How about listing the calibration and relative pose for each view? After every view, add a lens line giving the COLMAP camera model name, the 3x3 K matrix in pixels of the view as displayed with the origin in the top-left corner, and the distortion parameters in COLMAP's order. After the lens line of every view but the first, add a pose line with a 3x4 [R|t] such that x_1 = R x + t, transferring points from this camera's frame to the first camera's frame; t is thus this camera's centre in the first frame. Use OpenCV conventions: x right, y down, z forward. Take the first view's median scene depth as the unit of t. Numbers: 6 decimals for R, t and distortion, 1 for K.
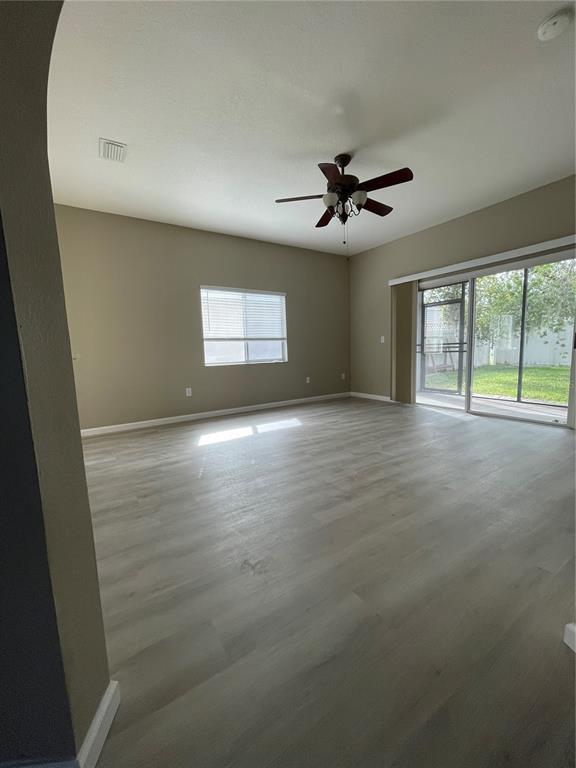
lens RADIAL K [[309.8, 0, 289.3], [0, 309.8, 381.4], [0, 0, 1]] dist [-0.000630, 0.000271]
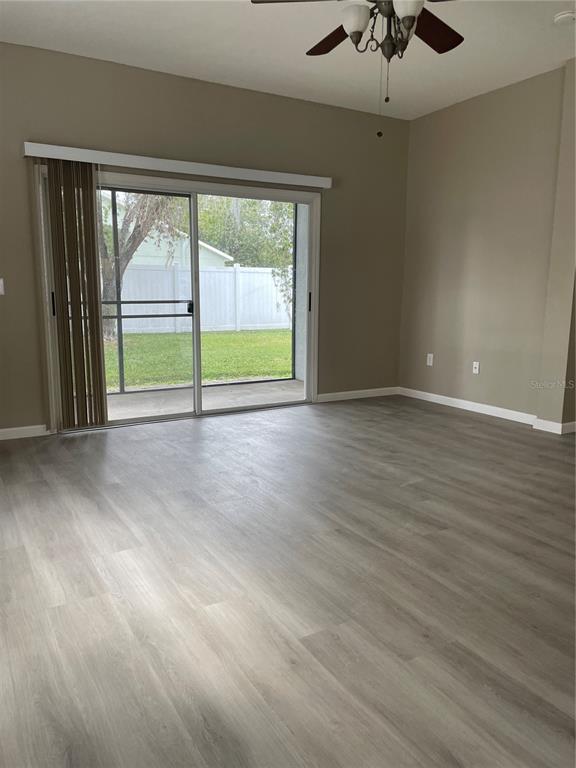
lens RADIAL K [[576.5, 0, 285.1], [0, 576.5, 381.5], [0, 0, 1]] dist [0.054726, -0.035081]
pose [[0.066177, -0.111256, 0.991586, -2.581634], [0.109932, 0.988528, 0.103576, -0.337075], [-0.991734, 0.102152, 0.077648, 3.685116]]
